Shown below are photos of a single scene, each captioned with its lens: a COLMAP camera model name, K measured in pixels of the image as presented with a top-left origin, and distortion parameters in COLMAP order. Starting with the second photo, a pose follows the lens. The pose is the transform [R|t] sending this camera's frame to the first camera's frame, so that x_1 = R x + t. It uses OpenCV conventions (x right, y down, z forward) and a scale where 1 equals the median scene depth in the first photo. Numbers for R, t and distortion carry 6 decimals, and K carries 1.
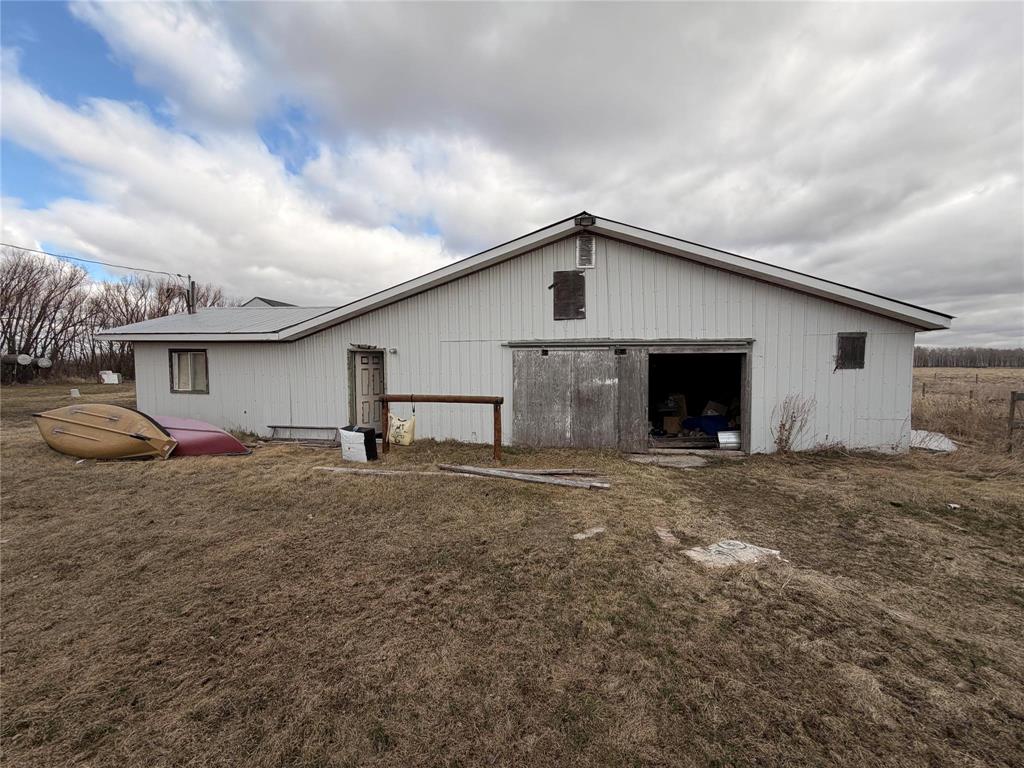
lens RADIAL K [[406.7, 0, 518.5], [0, 406.7, 383.3], [0, 0, 1]] dist [-0.000309, -0.000113]
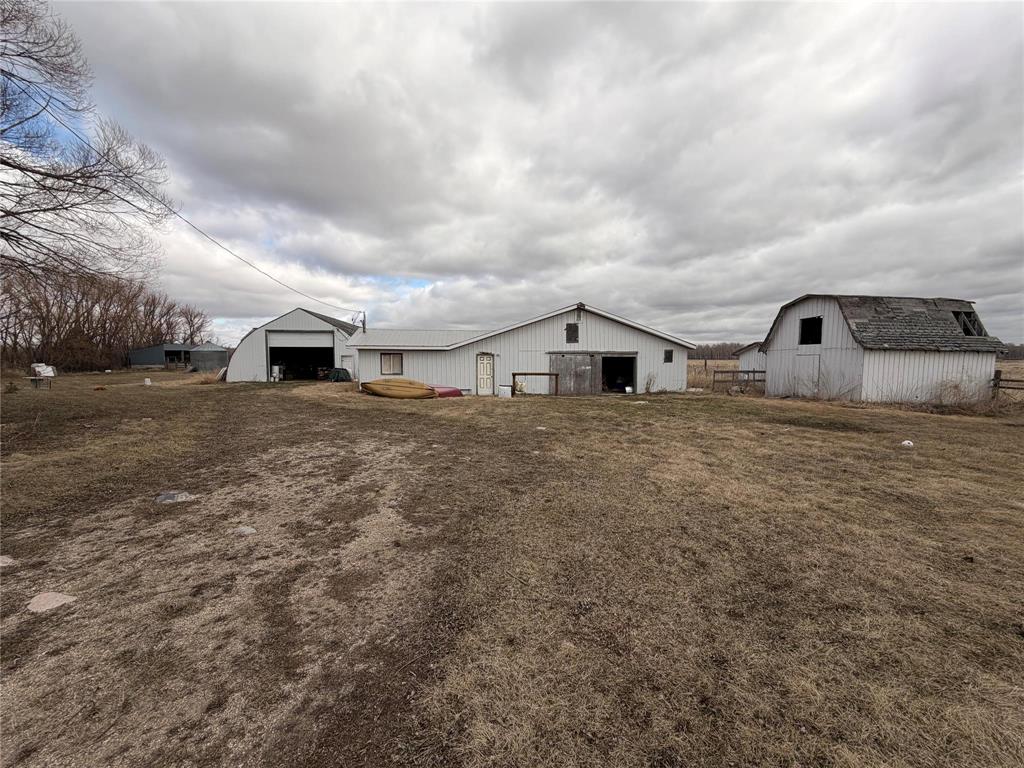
lens RADIAL K [[406.7, 0, 508.8], [0, 406.7, 383.7], [0, 0, 1]] dist [-0.000309, -0.000113]
pose [[0.963975, -0.014679, 0.265589, -0.929825], [0.008966, 0.999702, 0.022709, 0.033987], [-0.265843, -0.019510, 0.963819, -1.324068]]
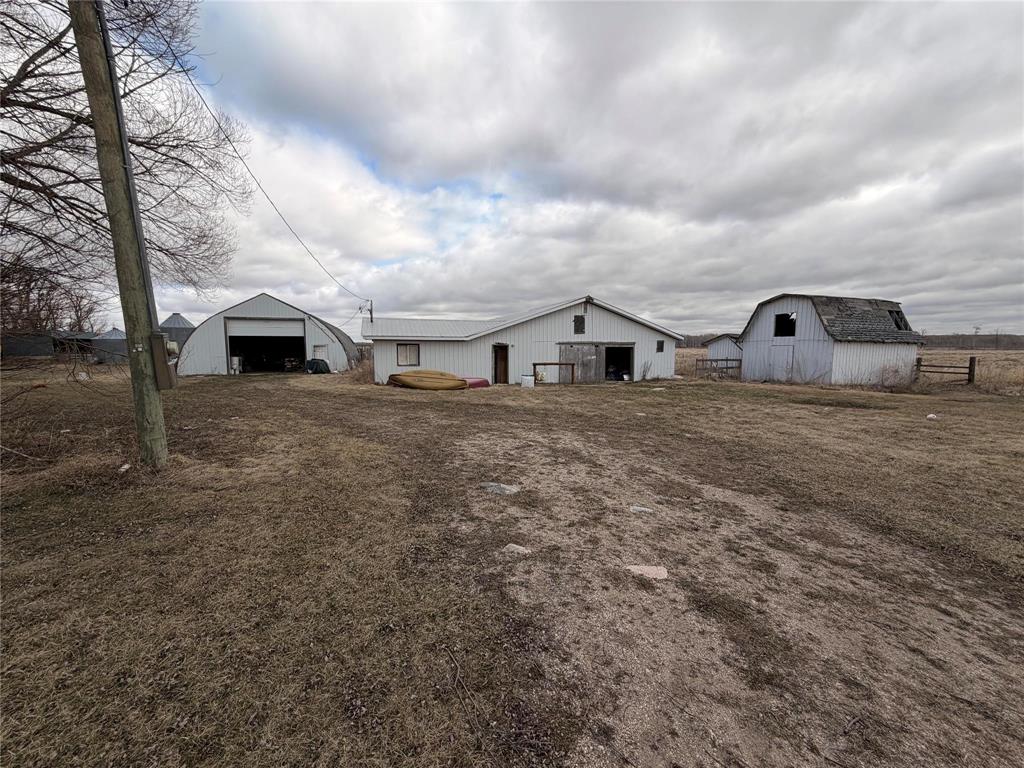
lens RADIAL K [[406.7, 0, 508.9], [0, 406.7, 384.2], [0, 0, 1]] dist [-0.000309, -0.000113]
pose [[0.897447, -0.040130, 0.439294, -1.476384], [0.017751, 0.998332, 0.054934, 0.015664], [-0.440766, -0.041502, 0.896662, -1.189859]]
